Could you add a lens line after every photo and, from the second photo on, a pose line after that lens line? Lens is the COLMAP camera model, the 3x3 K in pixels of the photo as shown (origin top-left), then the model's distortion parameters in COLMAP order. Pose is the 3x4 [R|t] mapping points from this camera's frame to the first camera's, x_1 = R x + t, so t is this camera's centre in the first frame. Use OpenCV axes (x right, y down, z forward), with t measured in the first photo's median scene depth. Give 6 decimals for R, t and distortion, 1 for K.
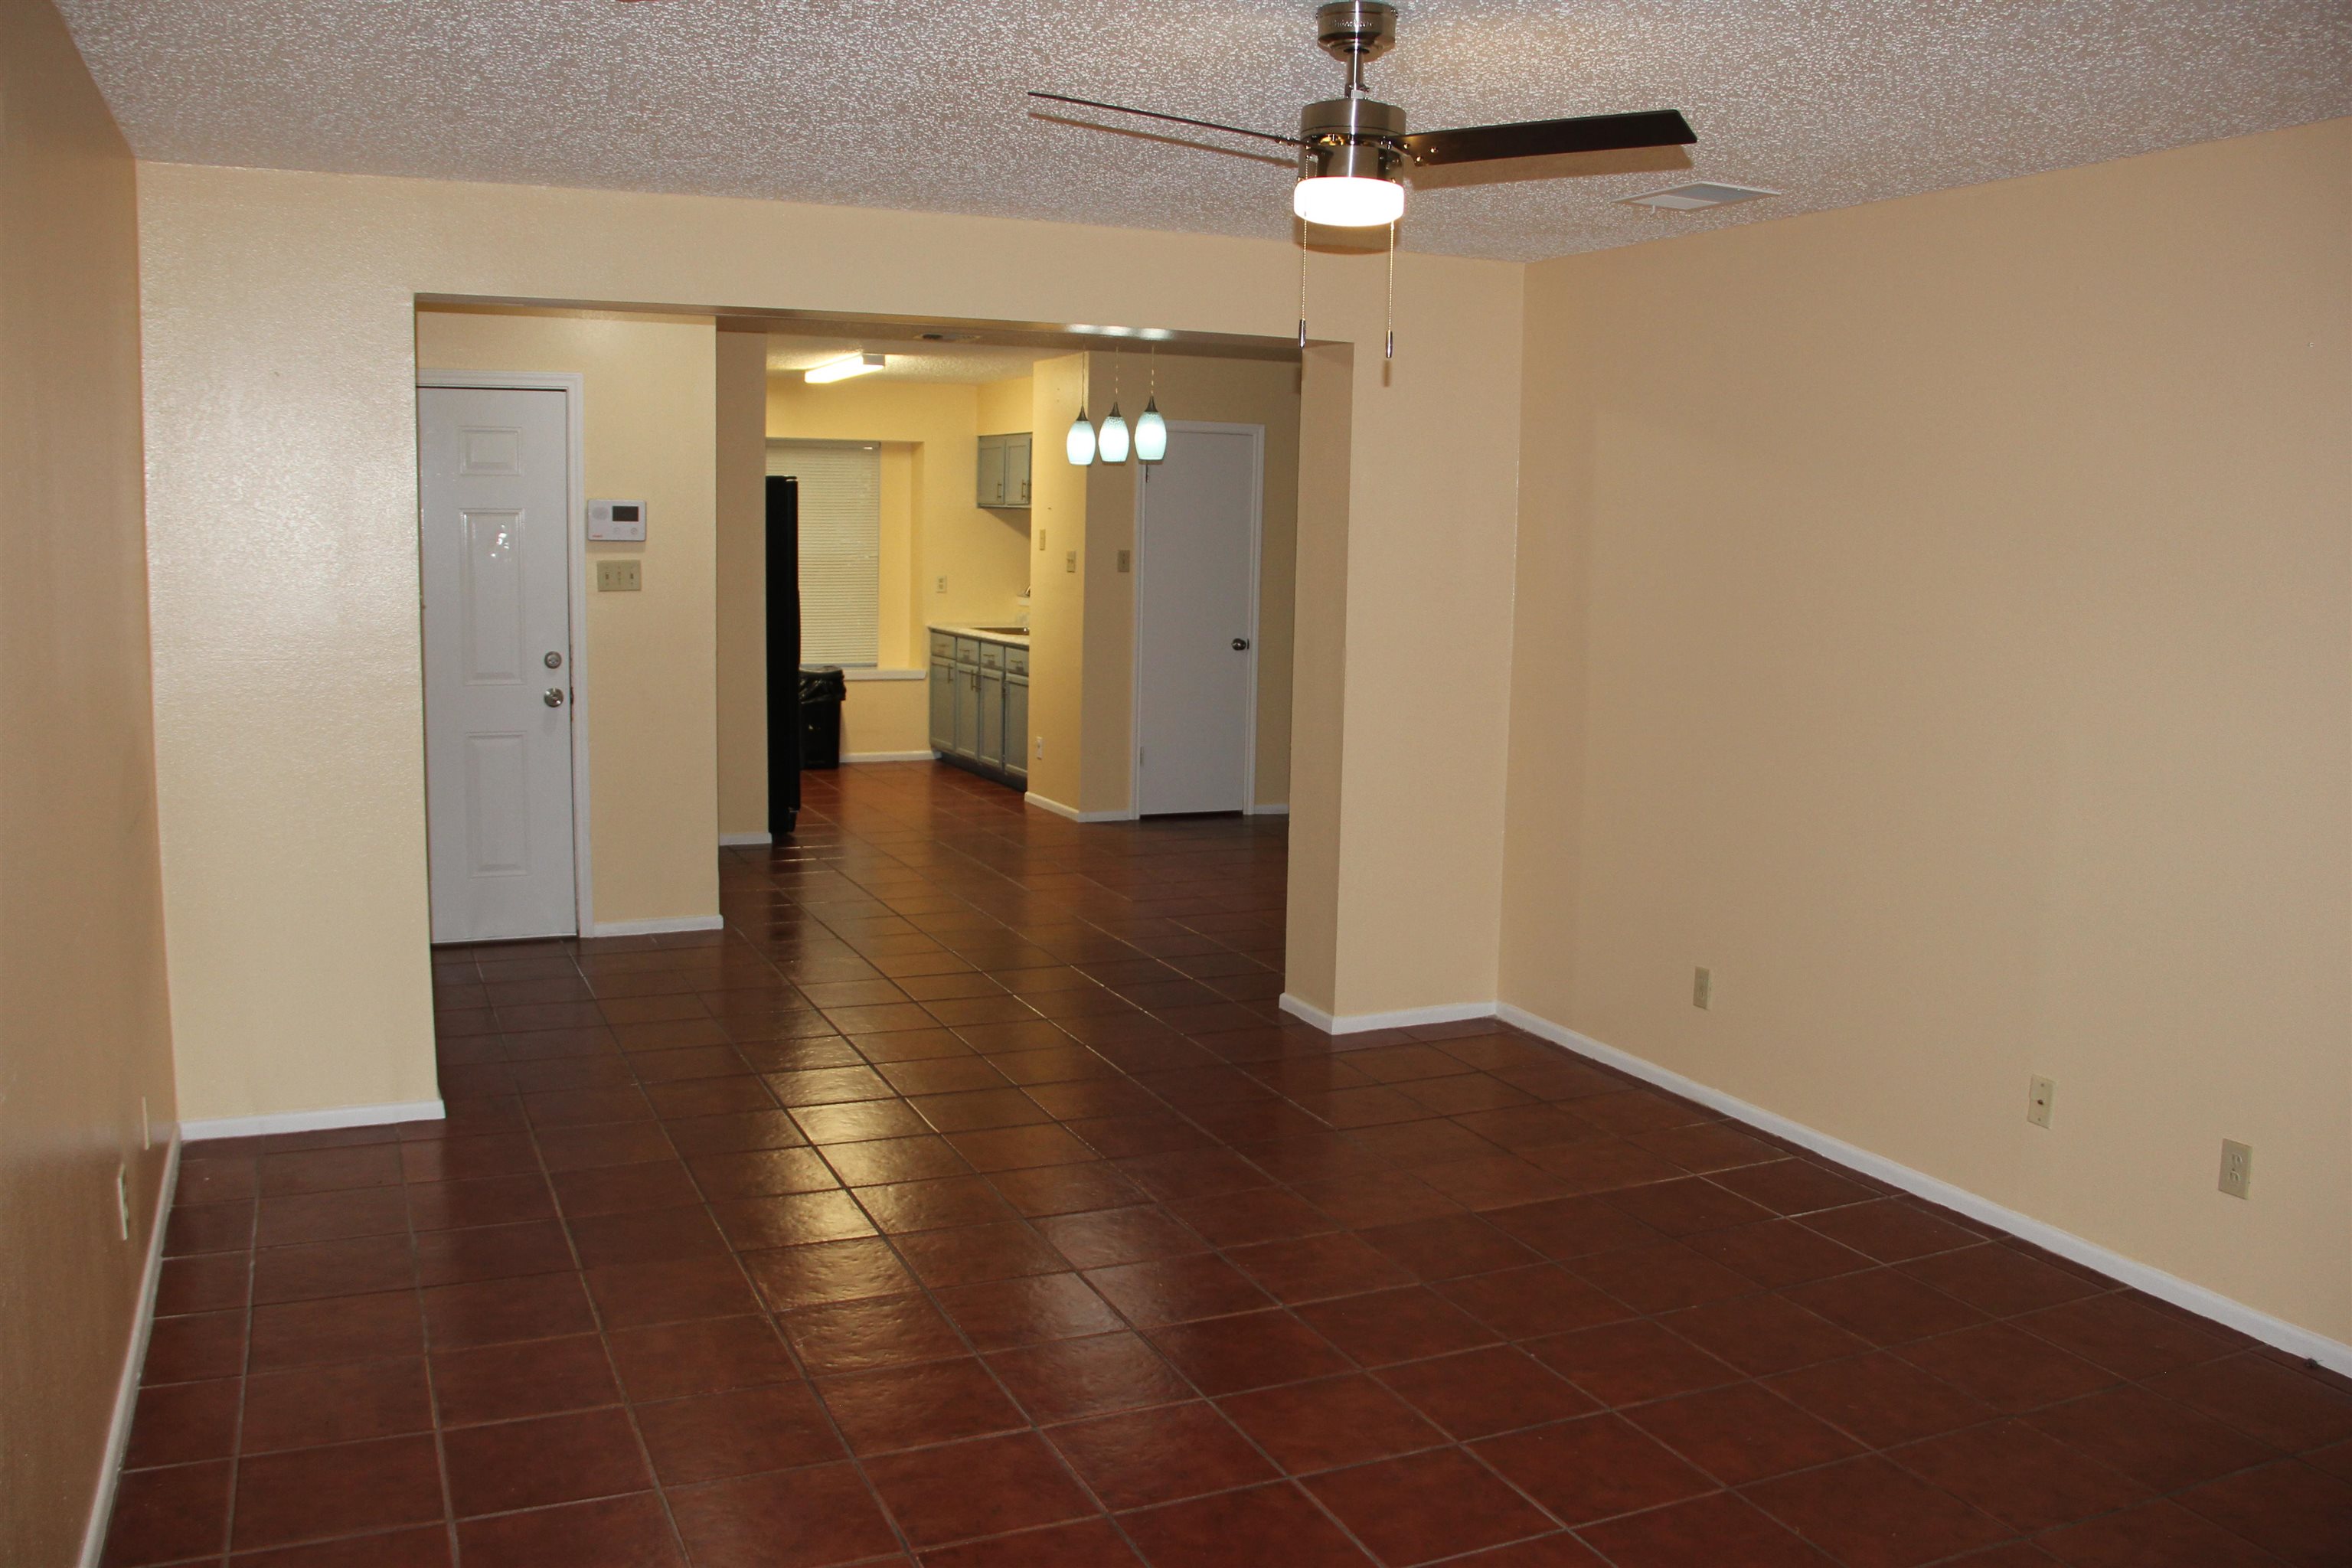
lens RADIAL K [[1944.4, 0, 1170.8], [0, 1944.4, 796.3], [0, 0, 1]] dist [-0.185680, 0.142949]
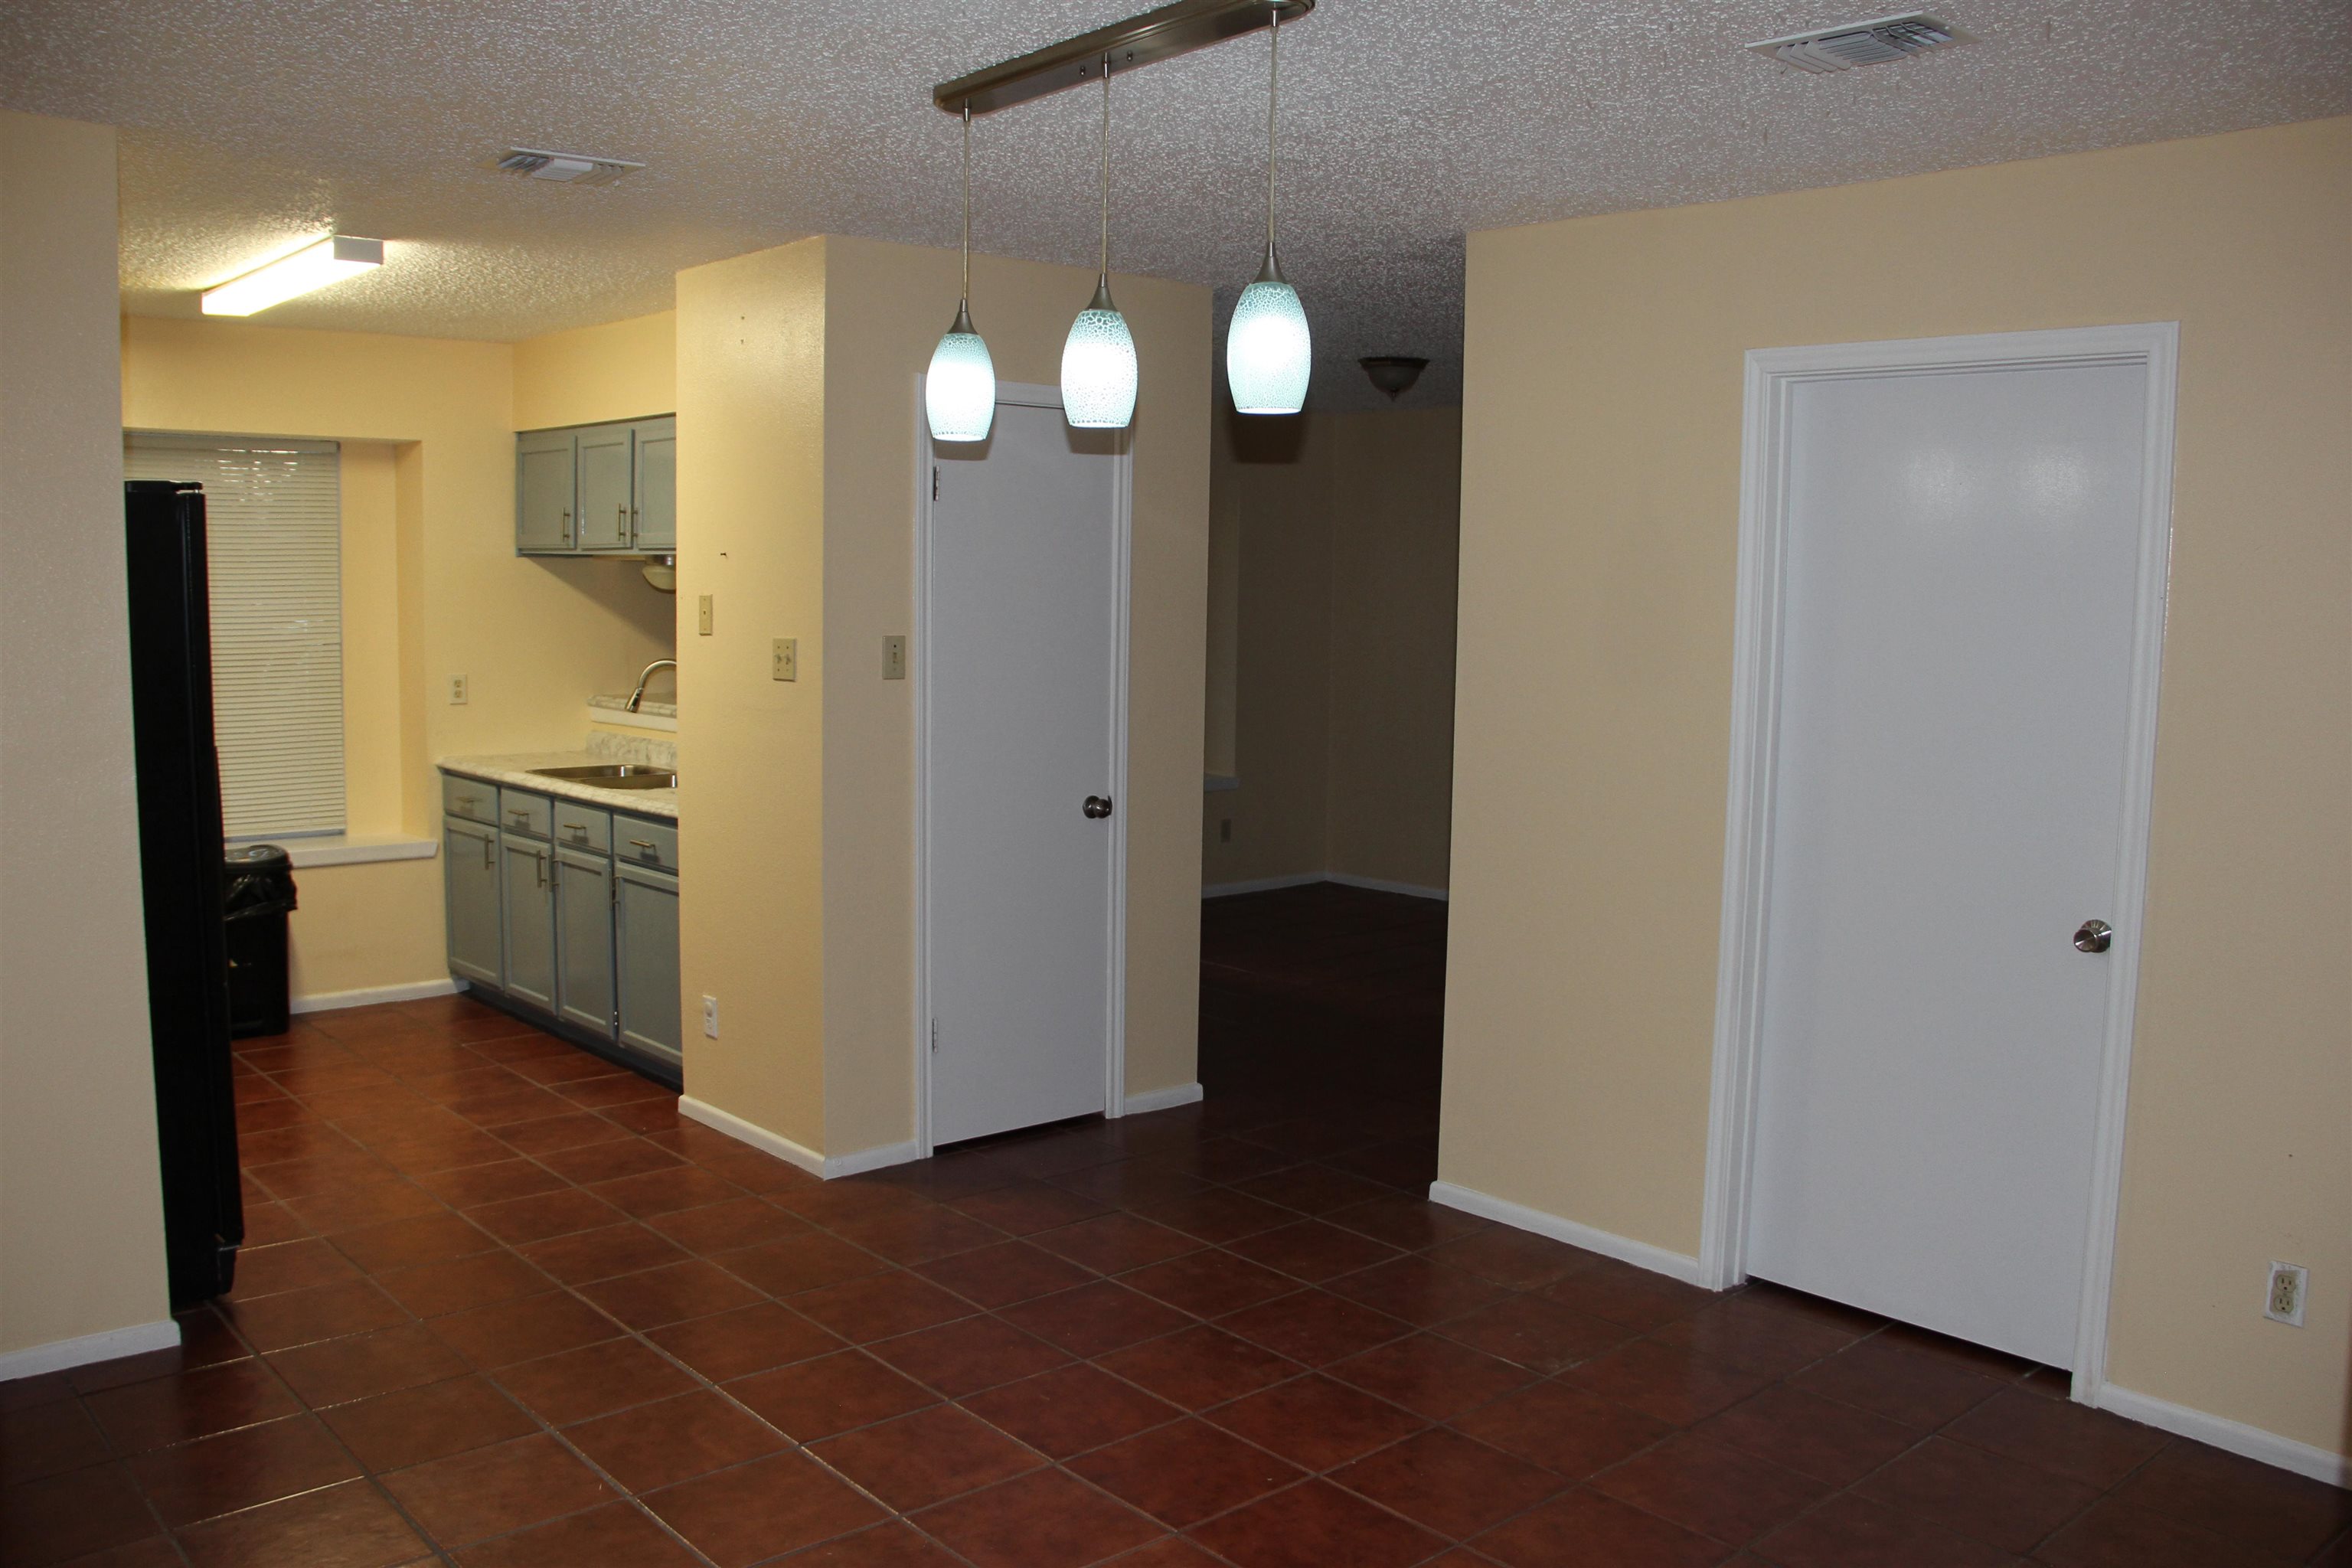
lens RADIAL K [[1944.4, 0, 1170.8], [0, 1944.4, 796.3], [0, 0, 1]] dist [-0.185680, 0.142949]
pose [[0.954270, -0.040290, 0.296218, -0.098330], [0.046927, 0.998781, -0.015327, -0.068961], [-0.295240, 0.028527, 0.954997, 0.464936]]
